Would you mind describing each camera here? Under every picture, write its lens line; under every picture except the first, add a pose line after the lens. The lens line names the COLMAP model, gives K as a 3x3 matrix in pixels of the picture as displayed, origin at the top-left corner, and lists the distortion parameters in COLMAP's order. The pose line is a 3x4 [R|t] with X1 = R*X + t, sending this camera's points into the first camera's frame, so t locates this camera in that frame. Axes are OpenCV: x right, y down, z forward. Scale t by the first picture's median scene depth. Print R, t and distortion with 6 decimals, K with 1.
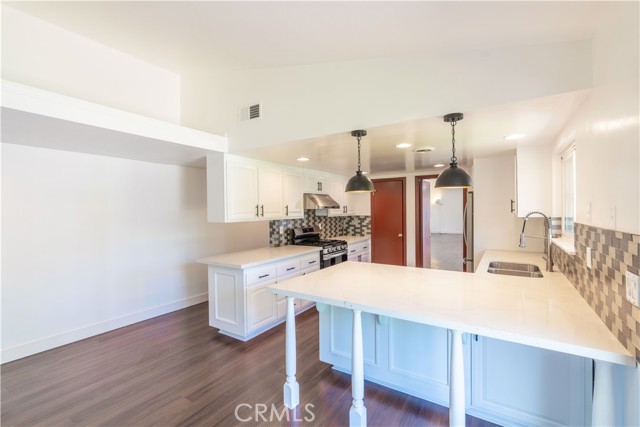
lens RADIAL K [[289.6, 0, 322.4], [0, 289.6, 214.1], [0, 0, 1]] dist [-0.004257, 0.000936]
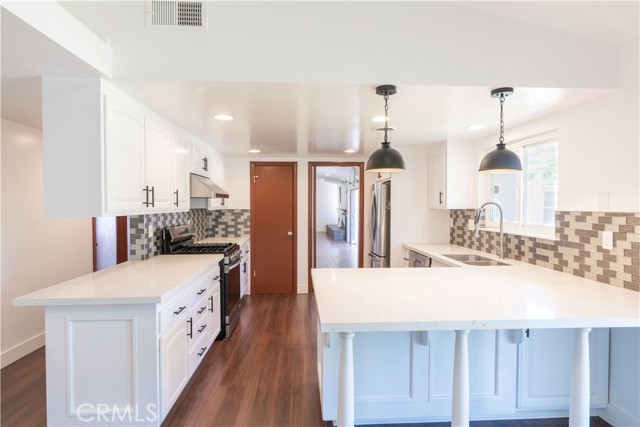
lens RADIAL K [[344.6, 0, 322.6], [0, 344.6, 214.1], [0, 0, 1]] dist [0.005225, -0.000072]
pose [[0.803435, -0.004126, 0.595378, -0.276325], [-0.000258, 0.999973, 0.007277, 0.014158], [-0.595392, -0.006001, 0.803413, 0.207914]]
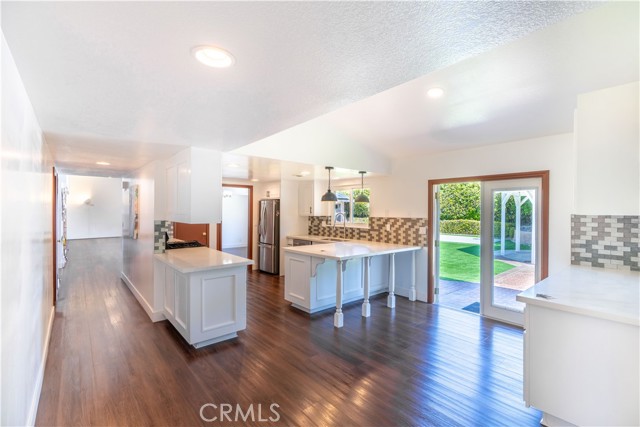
lens RADIAL K [[289.6, 0, 323.2], [0, 289.6, 210.8], [0, 0, 1]] dist [-0.004257, 0.000936]
pose [[0.278259, 0.011757, 0.960434, -0.826655], [0.006688, 0.999877, -0.014177, 0.002814], [-0.960483, 0.010368, 0.278146, 0.285904]]
